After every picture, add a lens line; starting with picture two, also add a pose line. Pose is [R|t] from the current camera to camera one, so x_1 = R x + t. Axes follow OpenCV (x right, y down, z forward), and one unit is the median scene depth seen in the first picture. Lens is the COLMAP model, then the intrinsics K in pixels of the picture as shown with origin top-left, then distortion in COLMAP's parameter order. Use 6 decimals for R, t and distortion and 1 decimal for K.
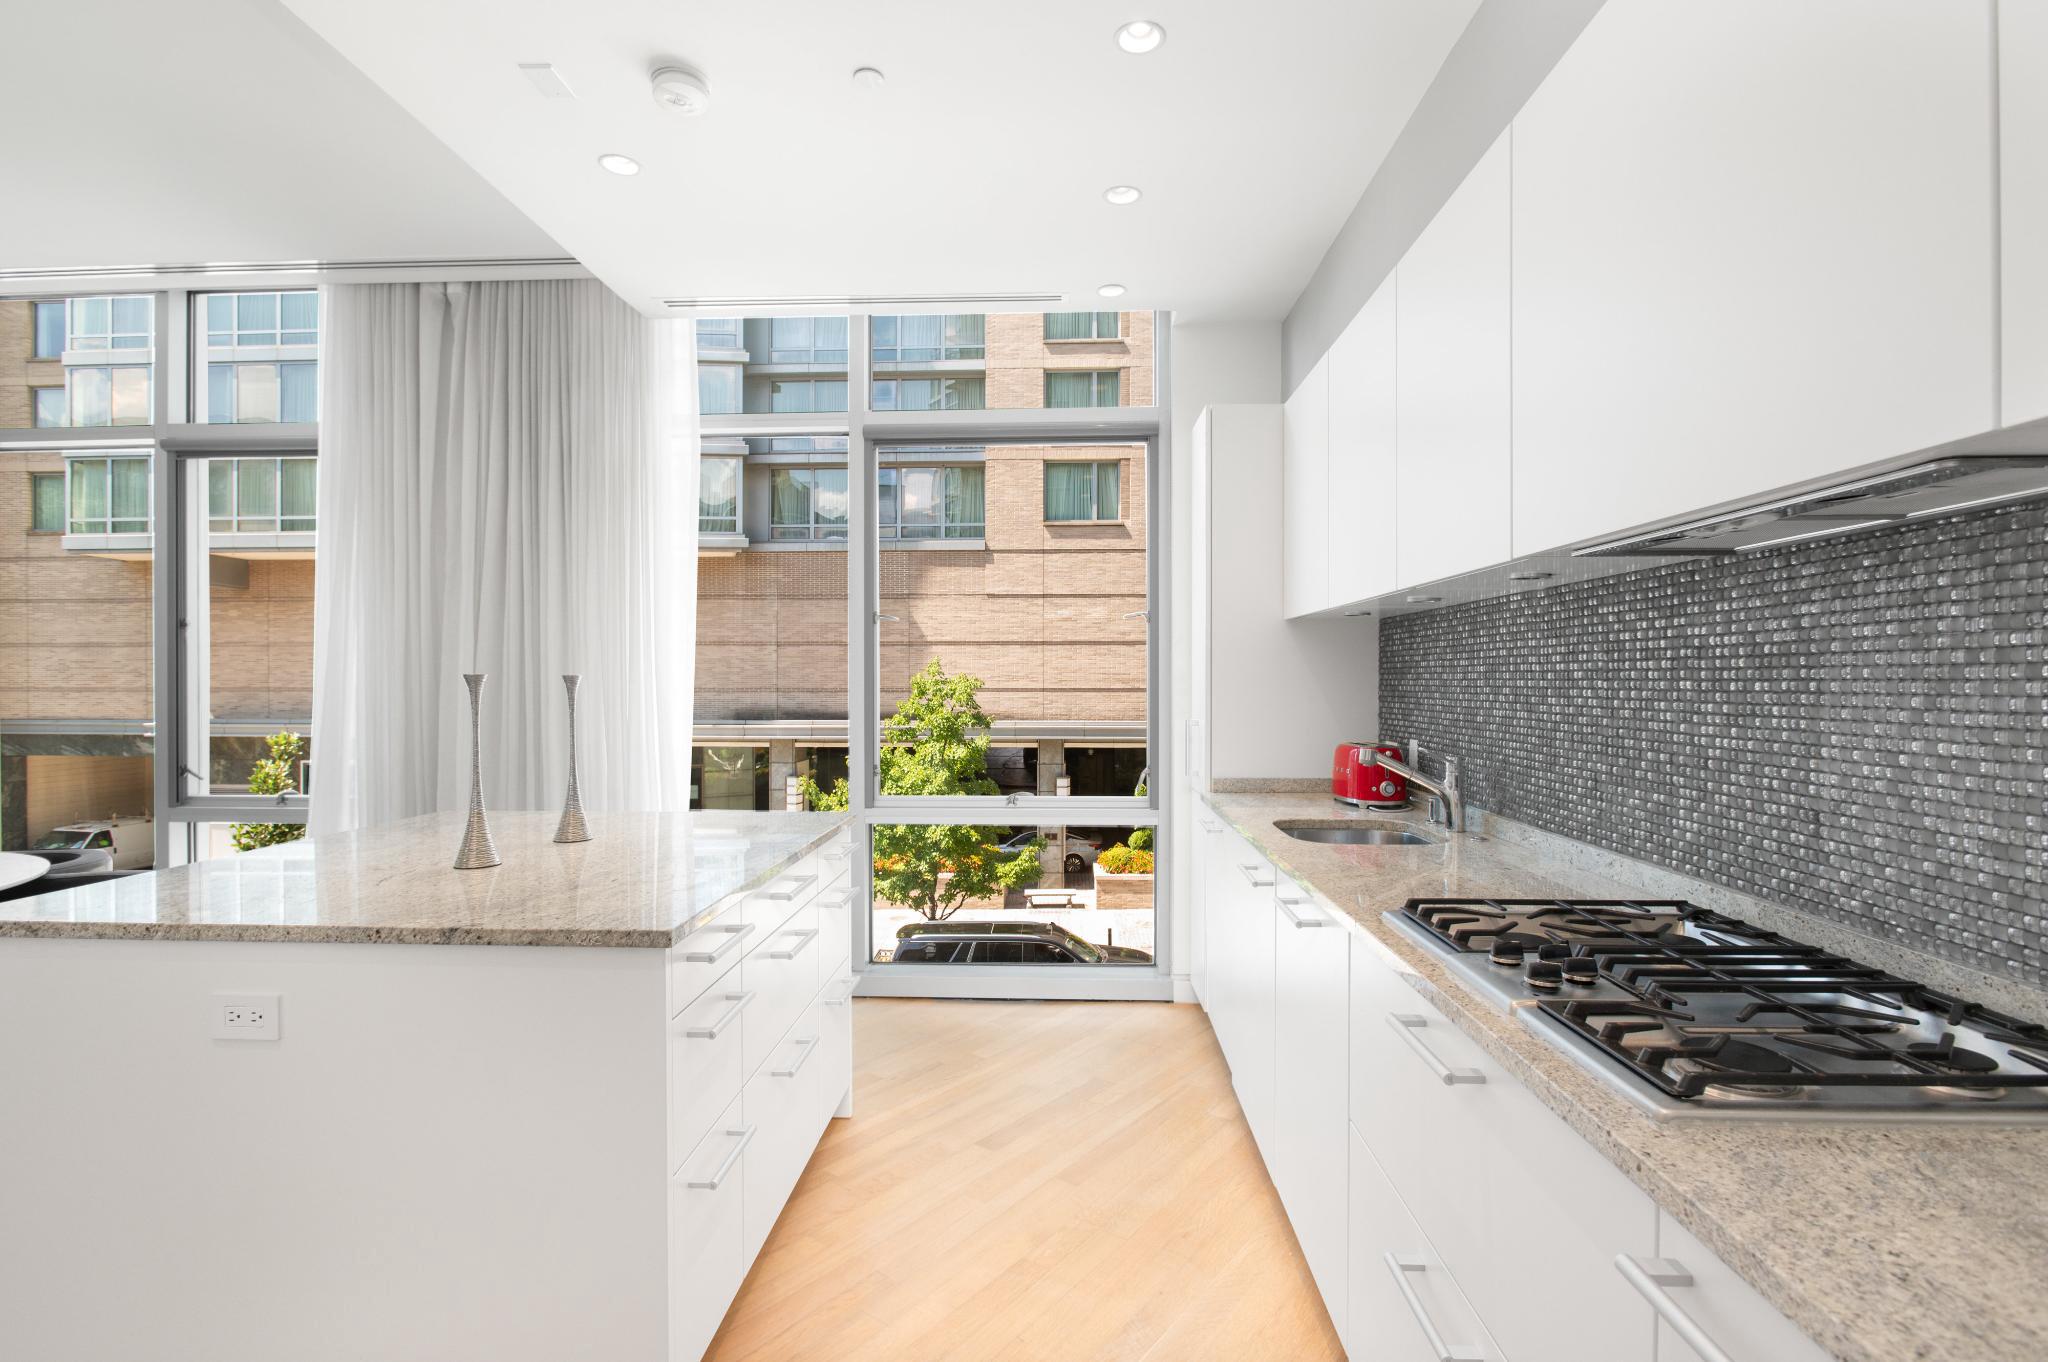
lens RADIAL K [[978.1, 0, 1027.5], [0, 978.1, 681.6], [0, 0, 1]] dist [0.002825, -0.000050]
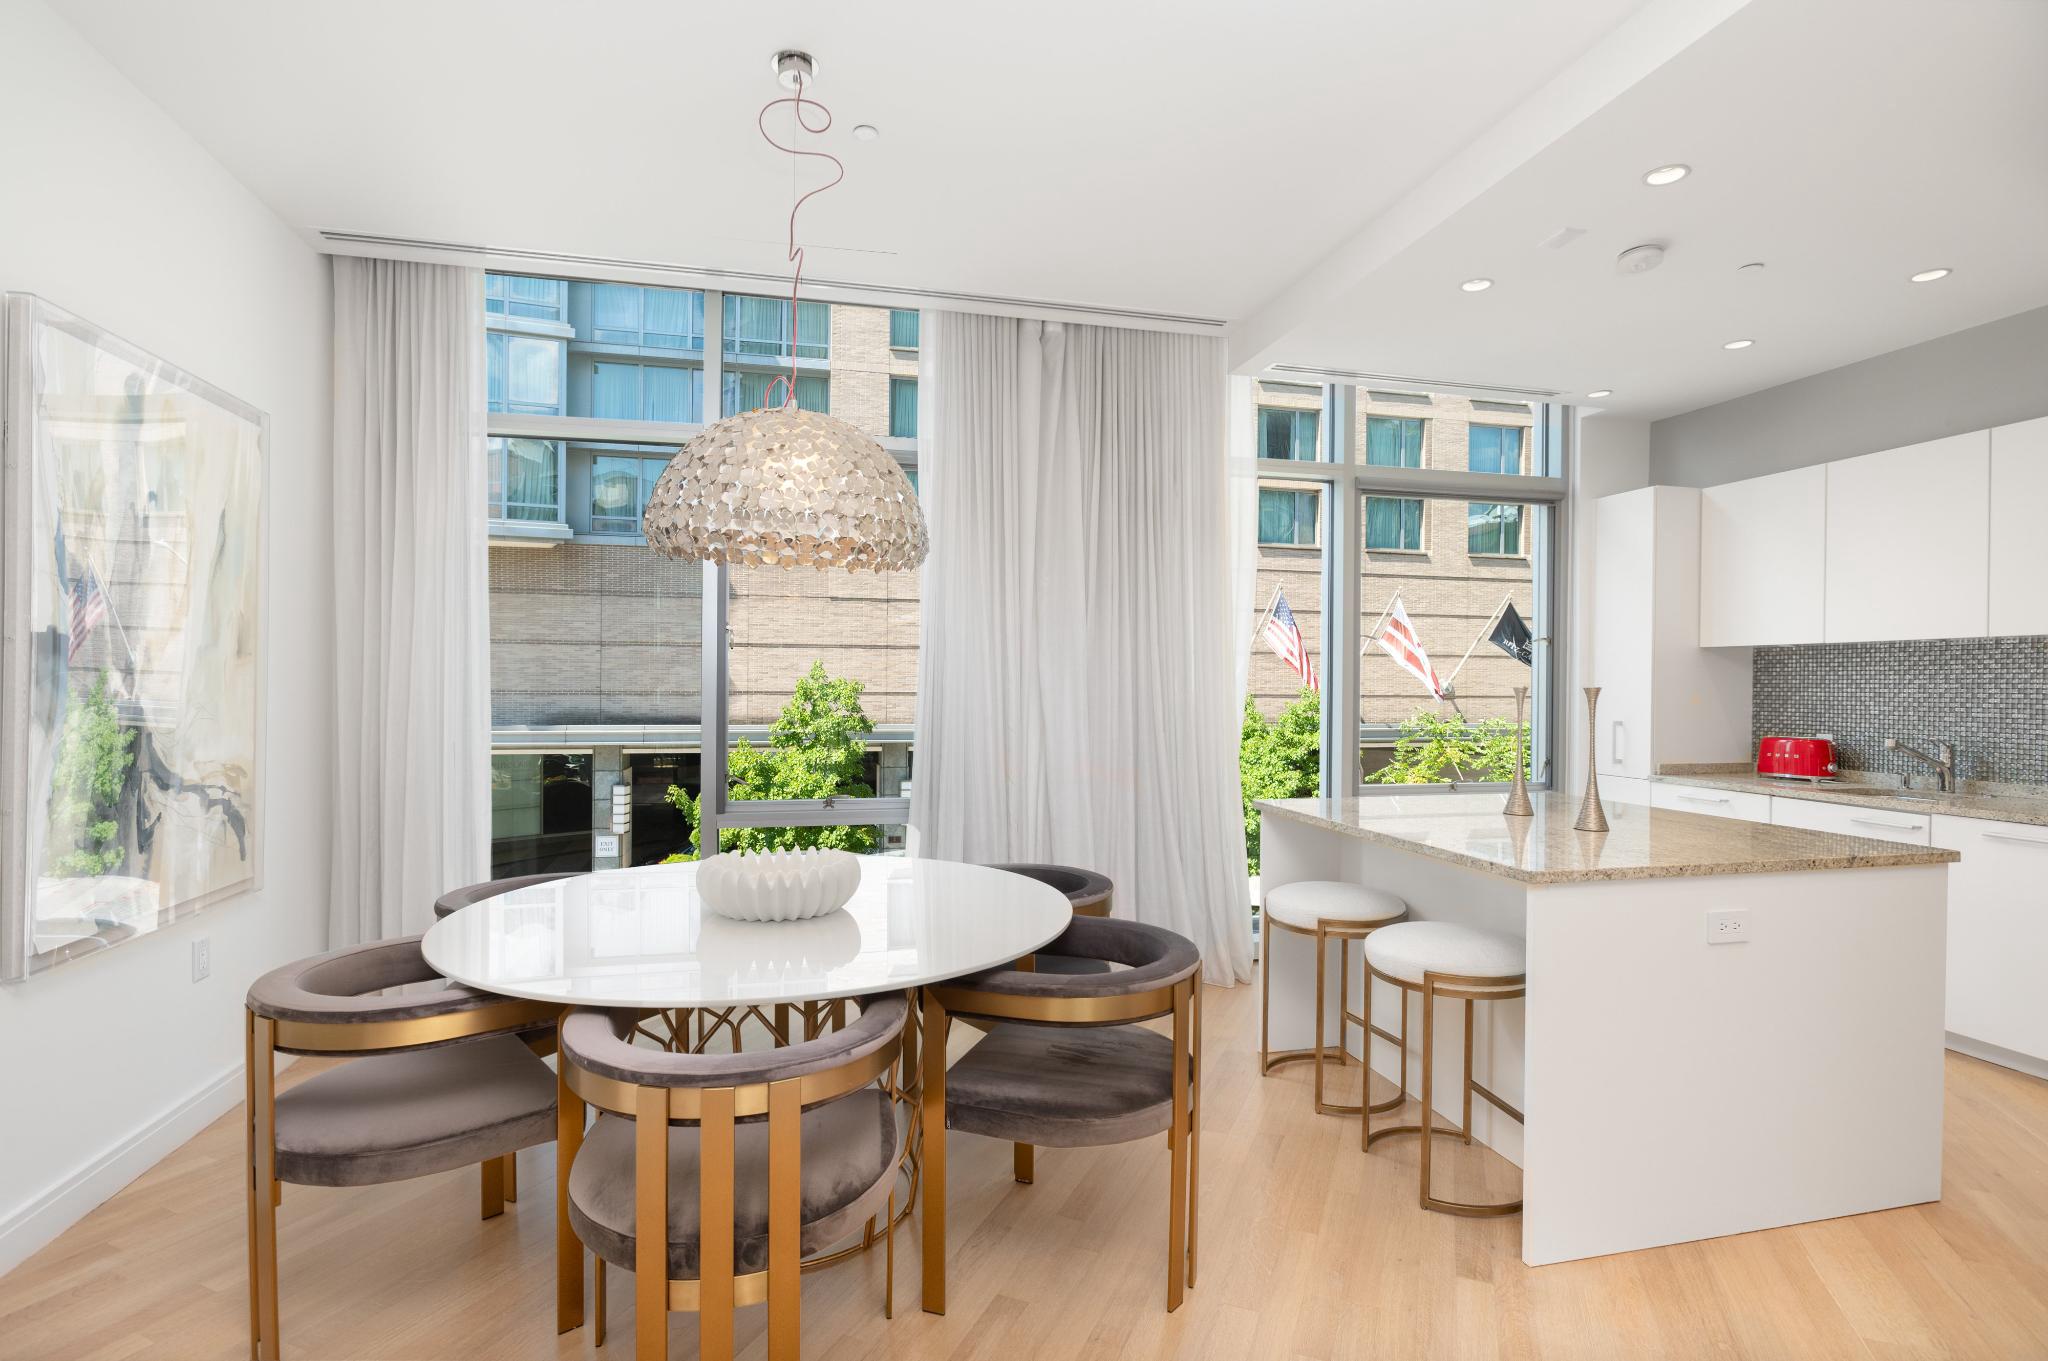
lens RADIAL K [[978.1, 0, 1027.6], [0, 978.1, 679.4], [0, 0, 1]] dist [0.002825, -0.000050]
pose [[0.964866, 0.009037, 0.262588, -0.108996], [-0.007260, 0.999944, -0.007738, 0.000104], [-0.262644, 0.005560, 0.964877, -0.005621]]
